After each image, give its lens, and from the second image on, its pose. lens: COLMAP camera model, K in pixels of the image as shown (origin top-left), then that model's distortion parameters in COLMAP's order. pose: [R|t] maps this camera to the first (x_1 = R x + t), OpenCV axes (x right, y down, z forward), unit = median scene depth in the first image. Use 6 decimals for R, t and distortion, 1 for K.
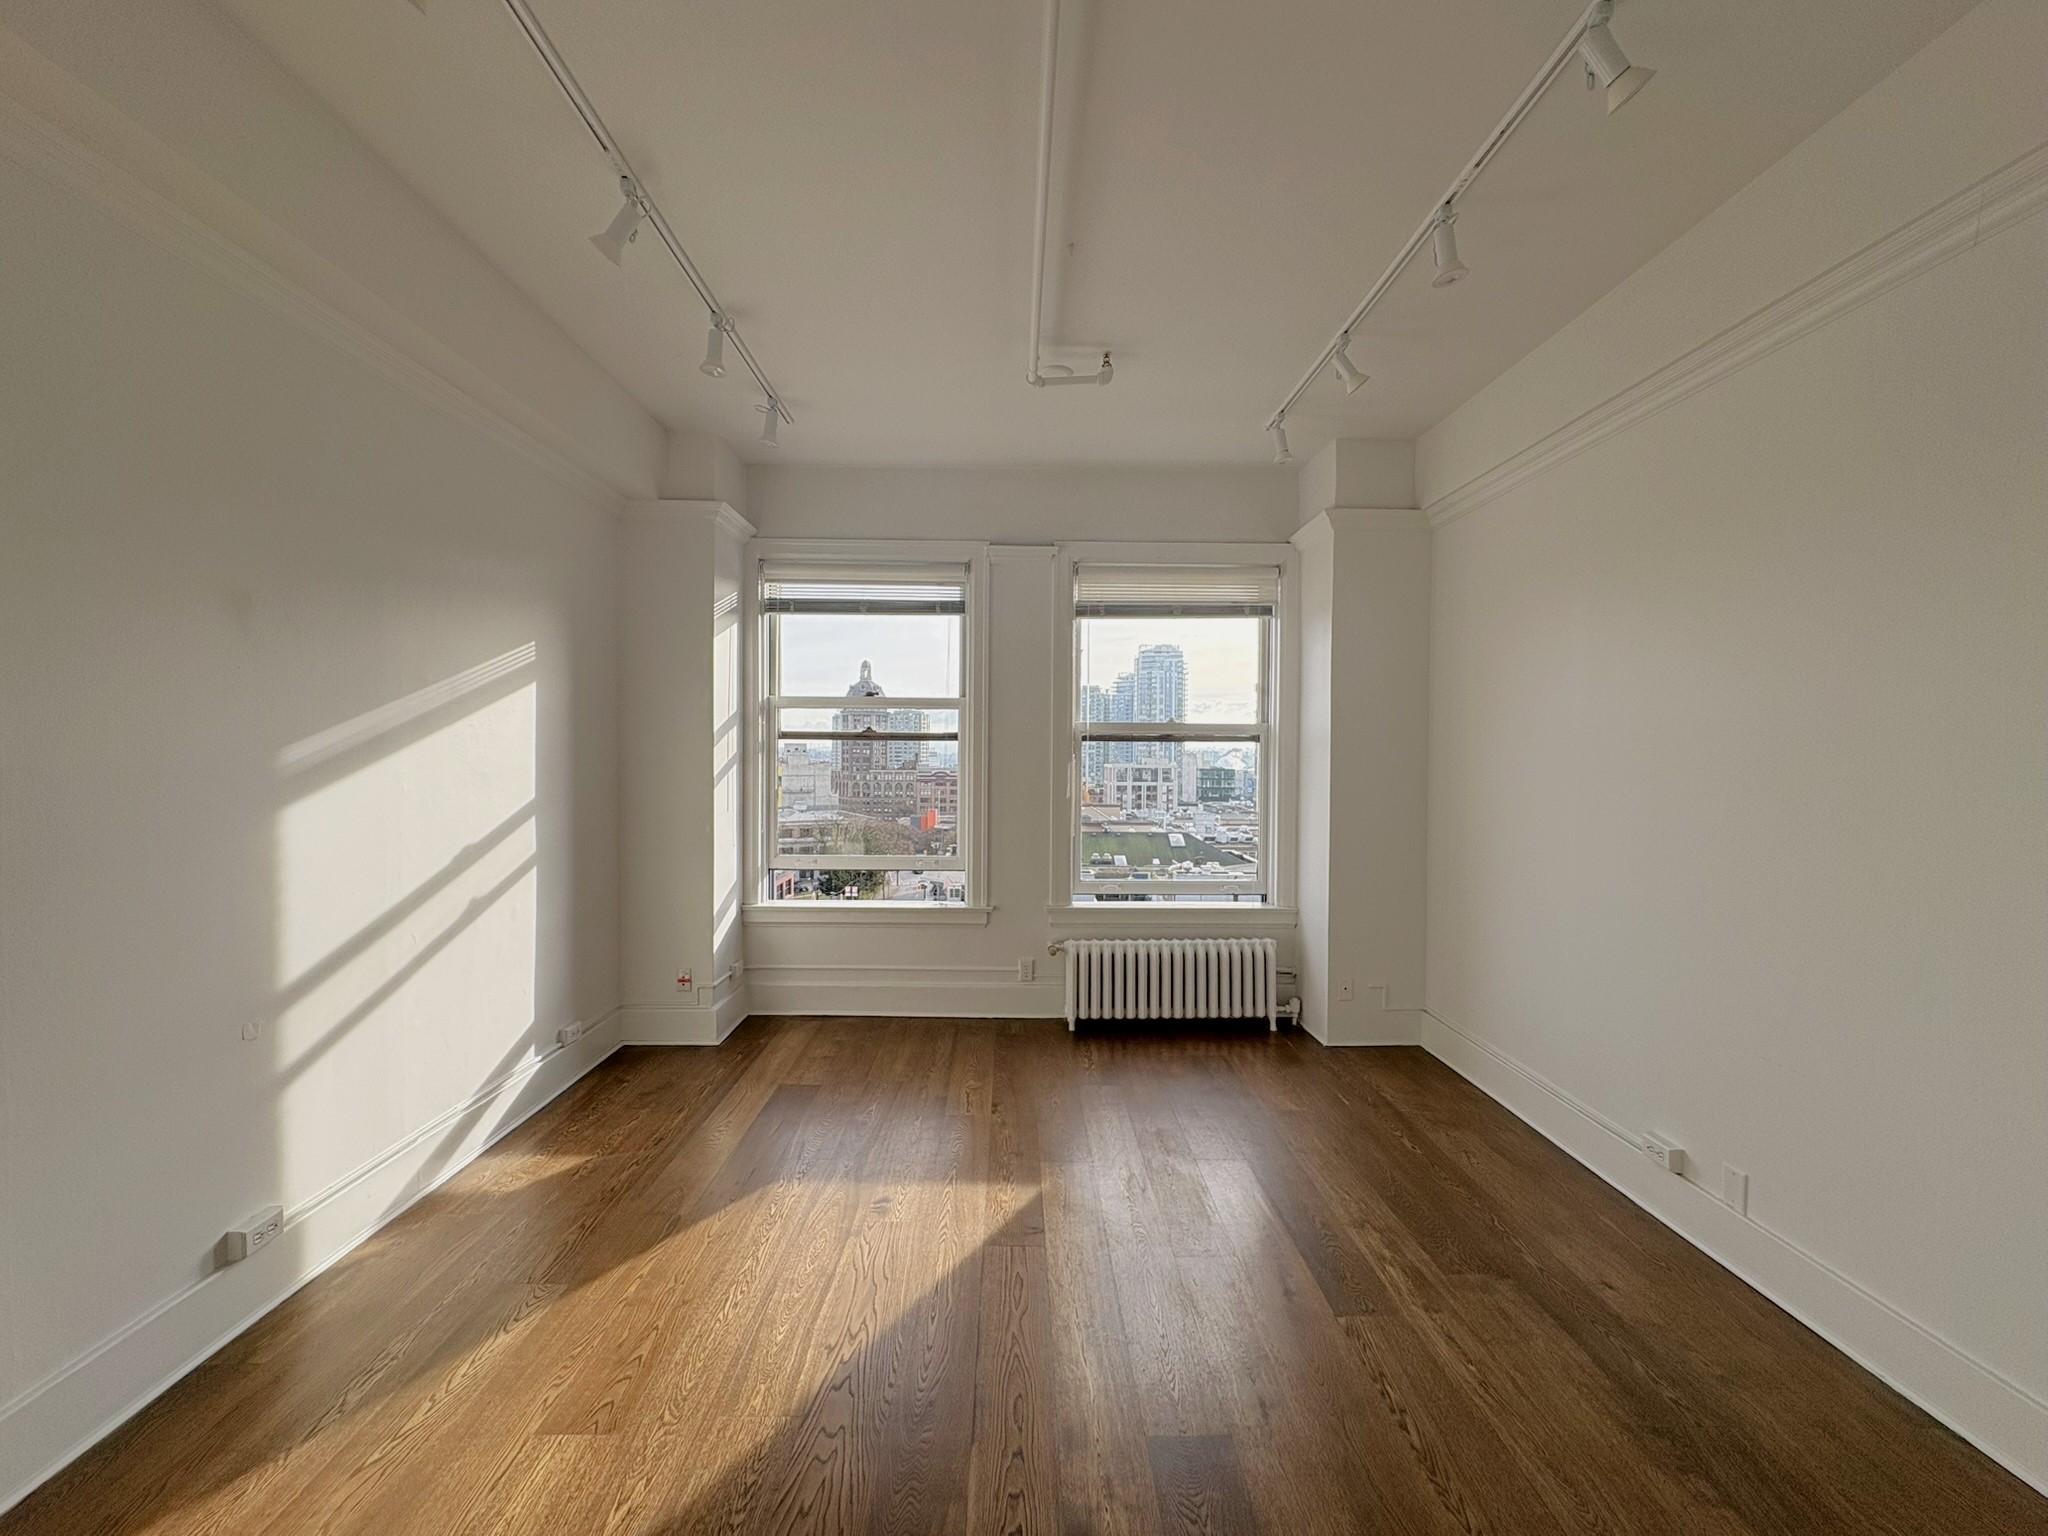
lens RADIAL K [[814.0, 0, 1024.0], [0, 814.0, 768.0], [0, 0, 1]] dist [0.000549, 0.000413]
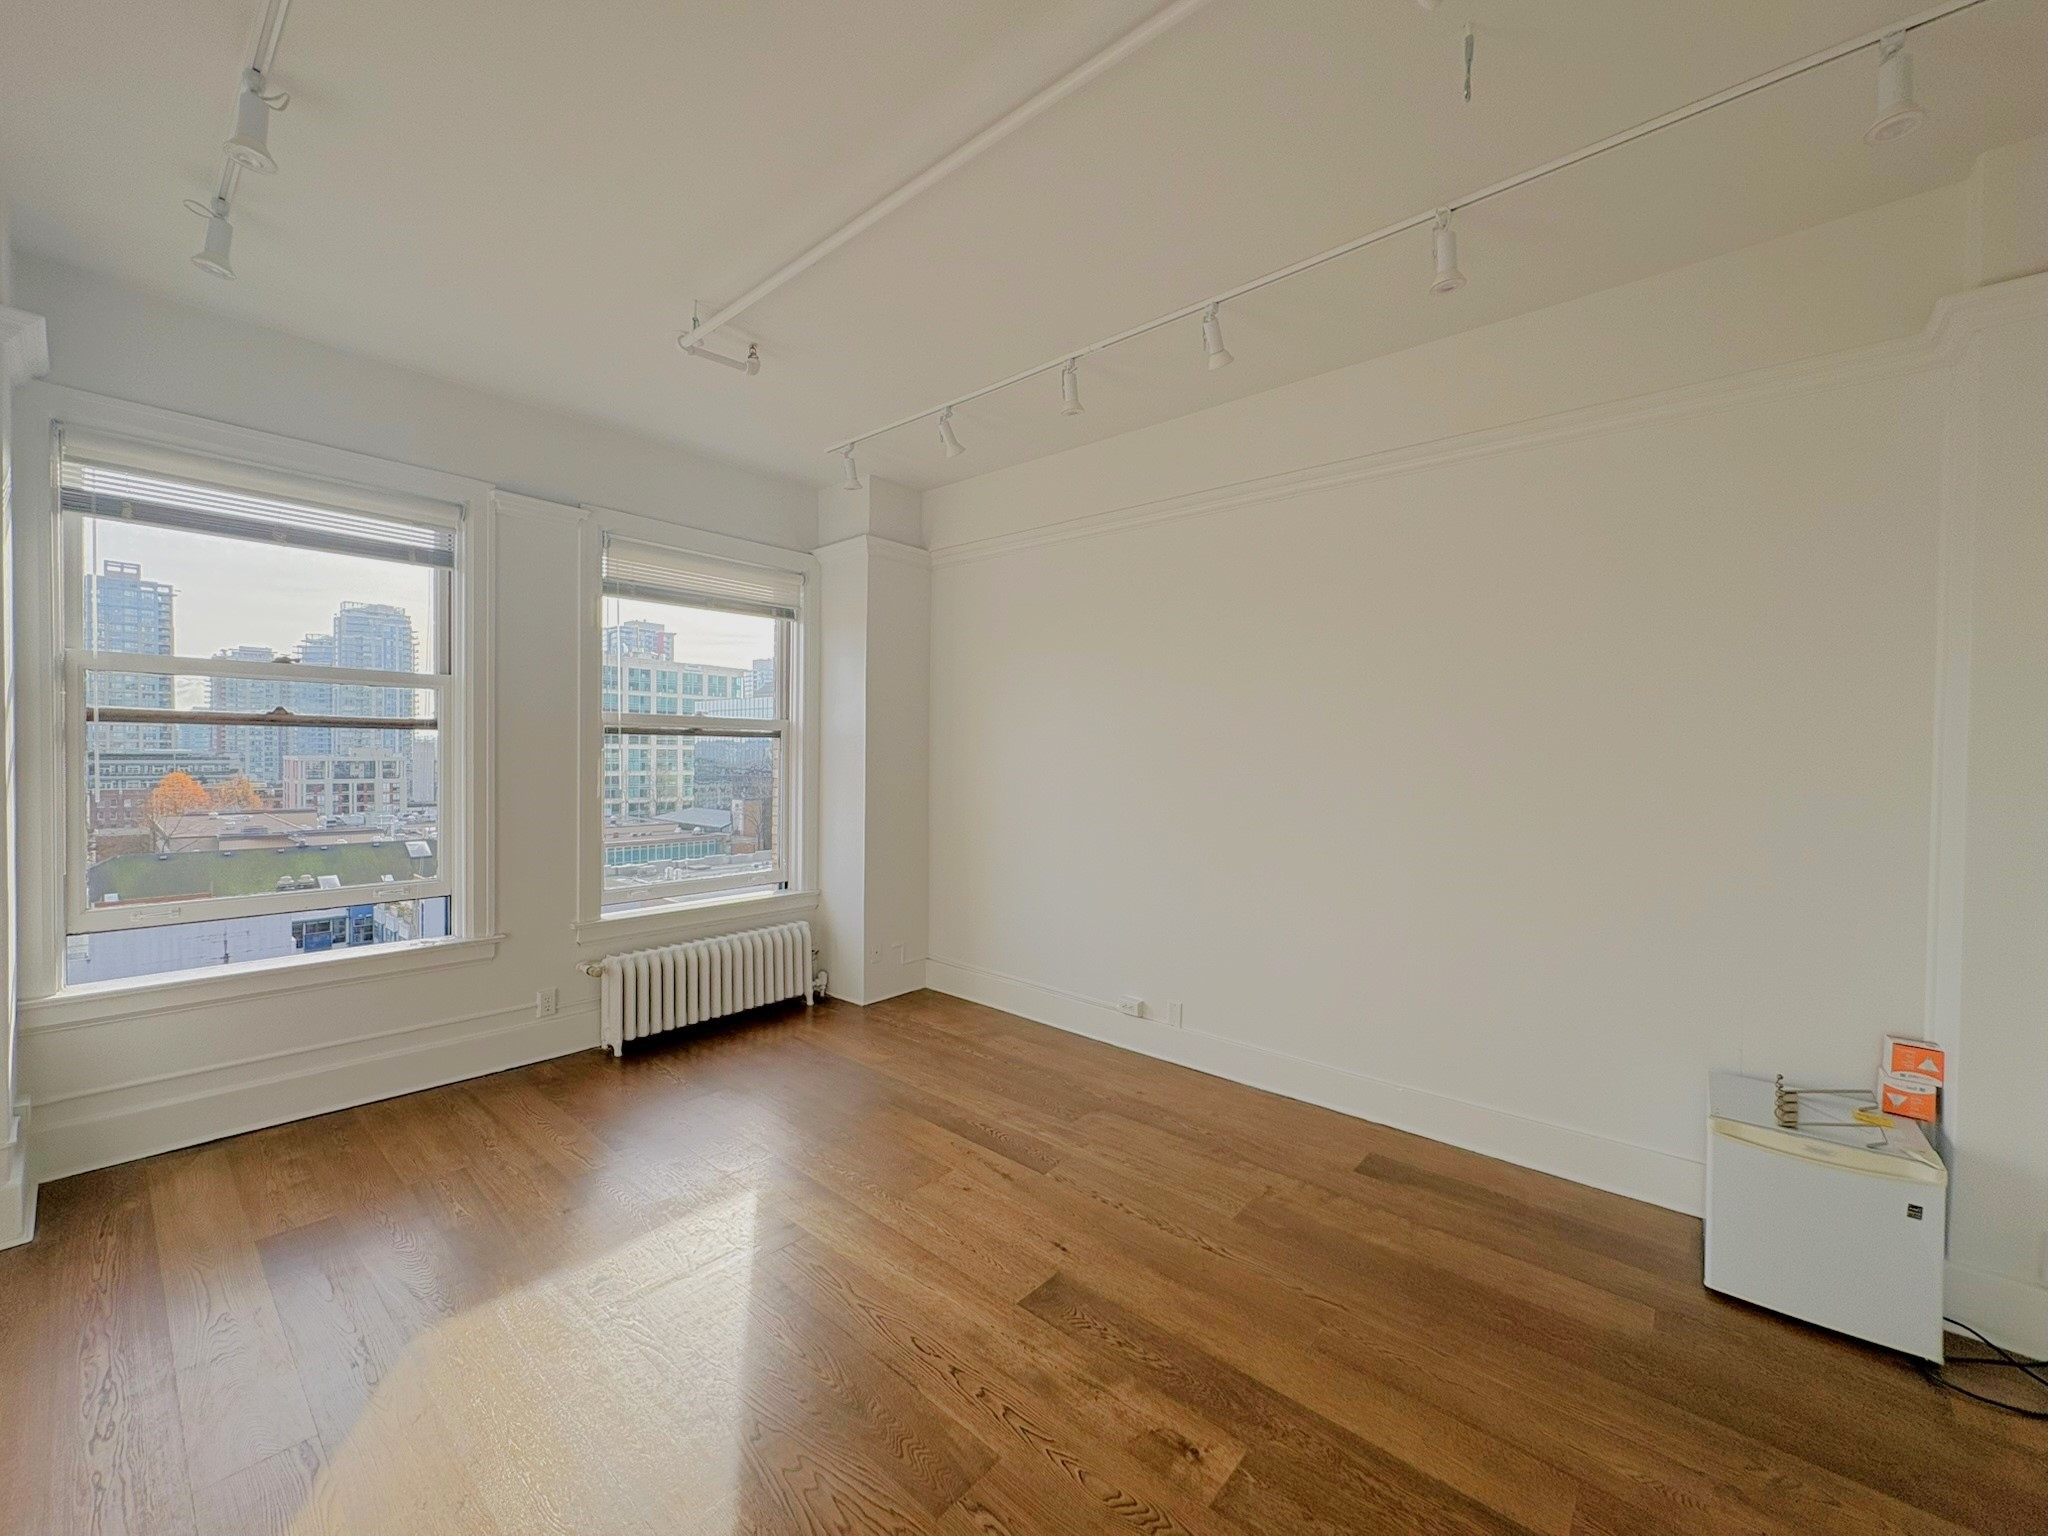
lens RADIAL K [[812.7, 0, 1024.0], [0, 812.7, 768.0], [0, 0, 1]] dist [0.015689, -0.005967]
pose [[0.667067, -0.011766, 0.744905, -0.327647], [0.003807, 0.999916, 0.012385, -0.005374], [-0.744988, -0.005426, 0.667056, 0.070926]]
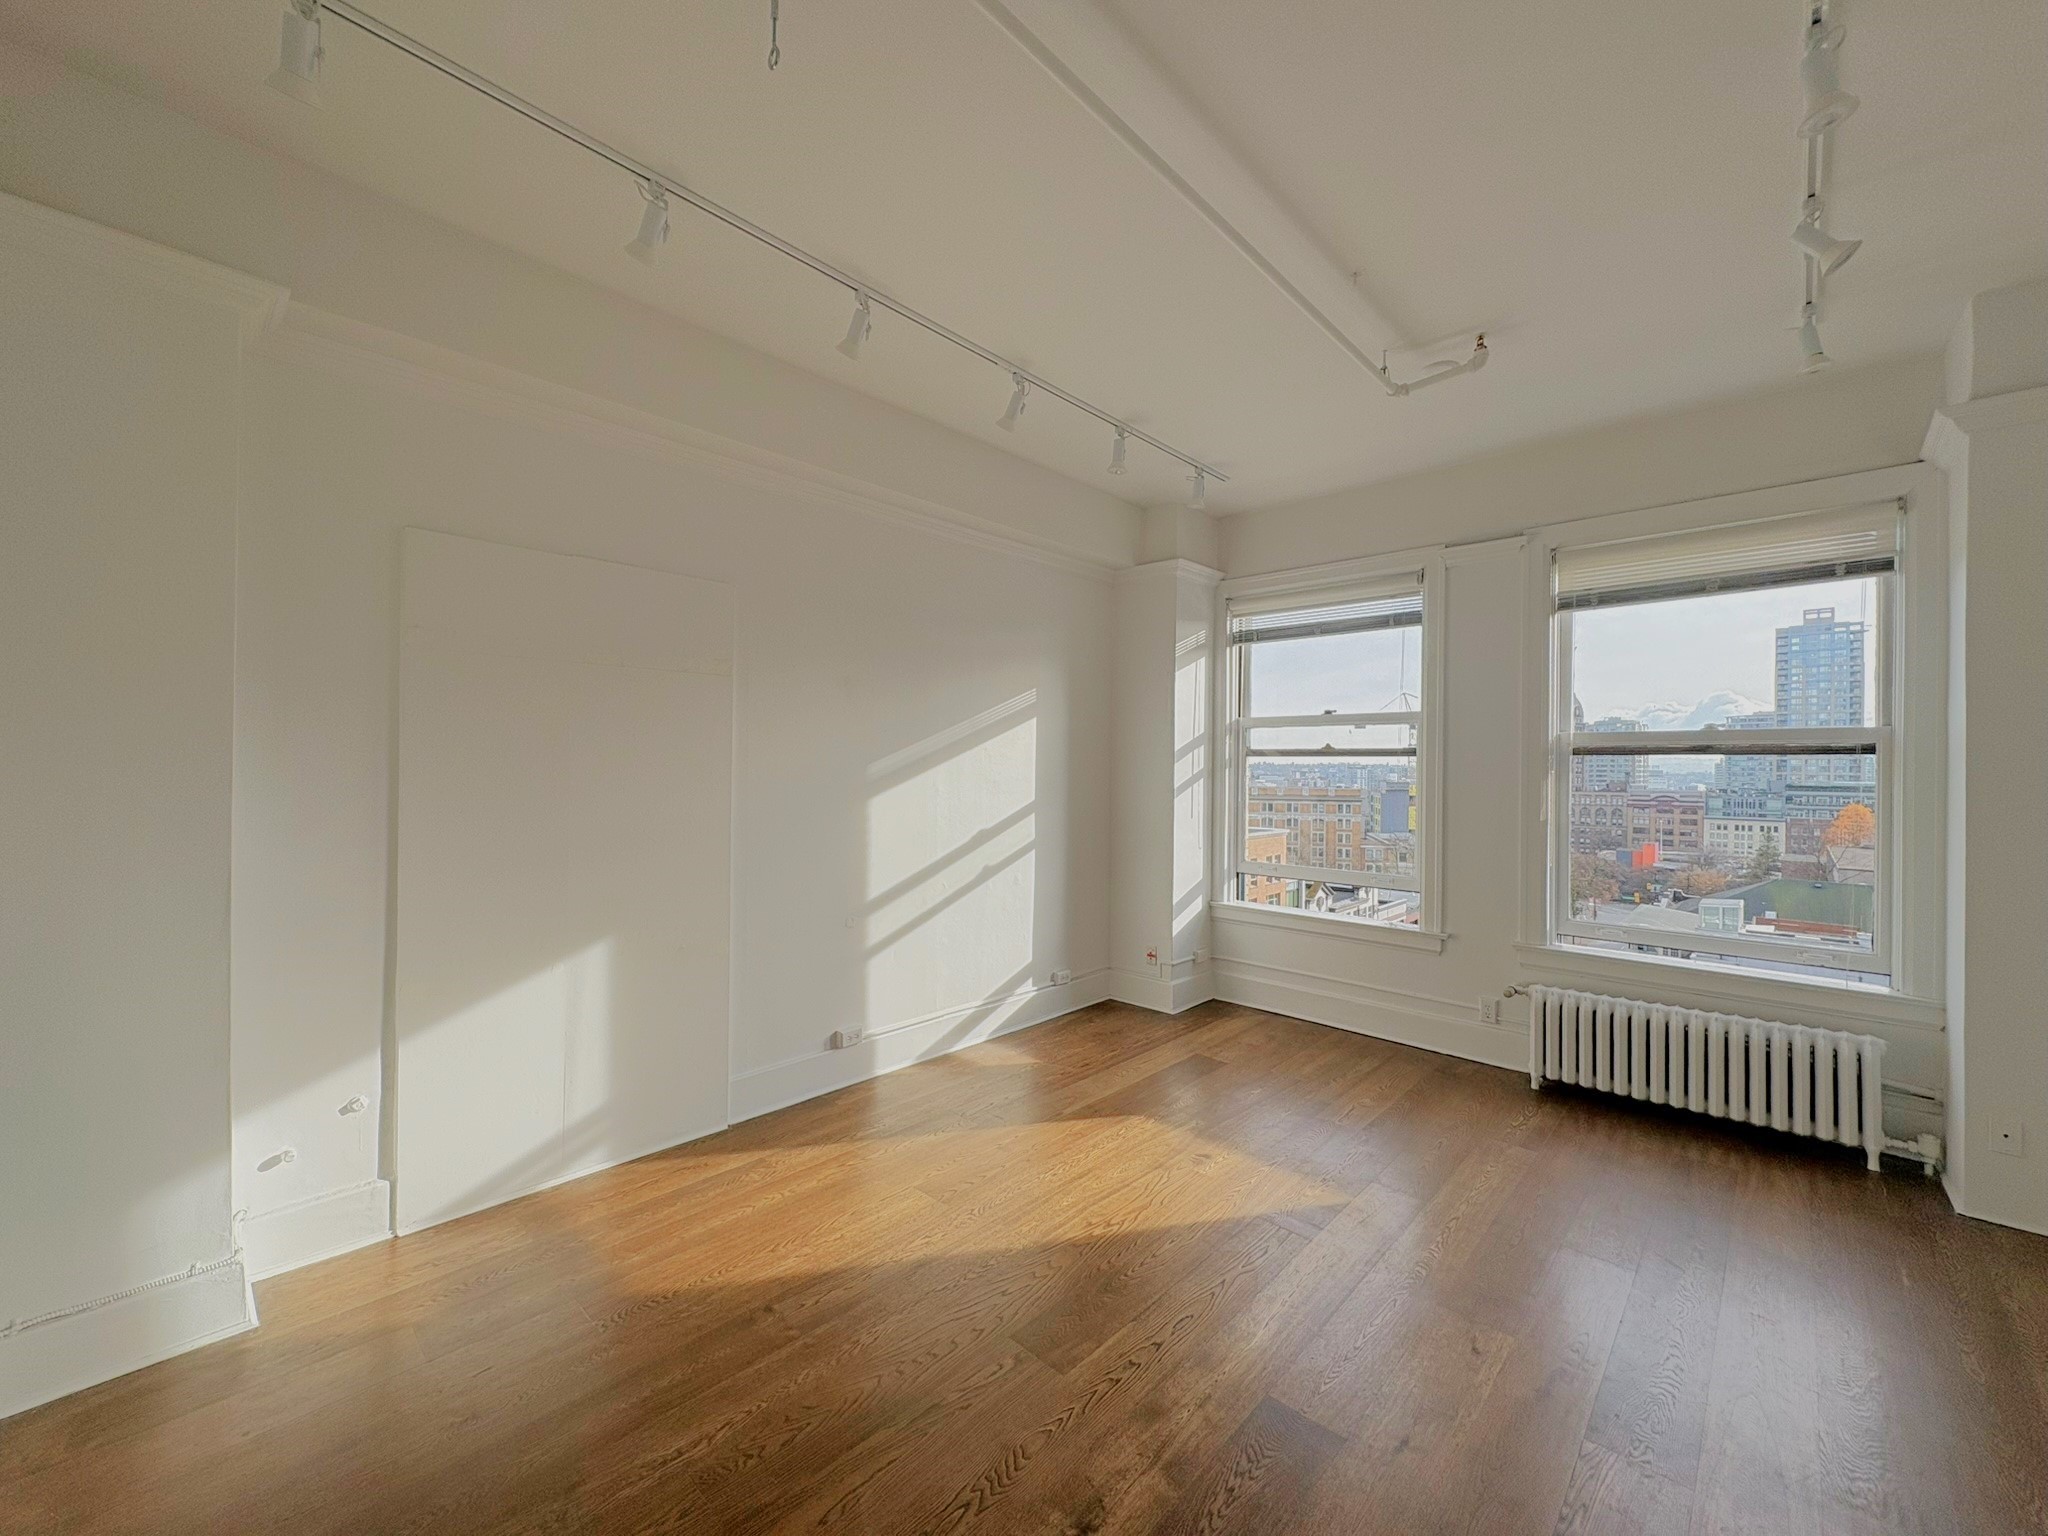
lens RADIAL K [[814.0, 0, 1024.0], [0, 814.0, 768.0], [0, 0, 1]] dist [0.000549, 0.000413]
pose [[0.715574, 0.000632, -0.698537, 0.290949], [-0.016108, 0.999749, -0.015597, 0.003152], [0.698351, 0.022413, 0.715404, -0.009737]]
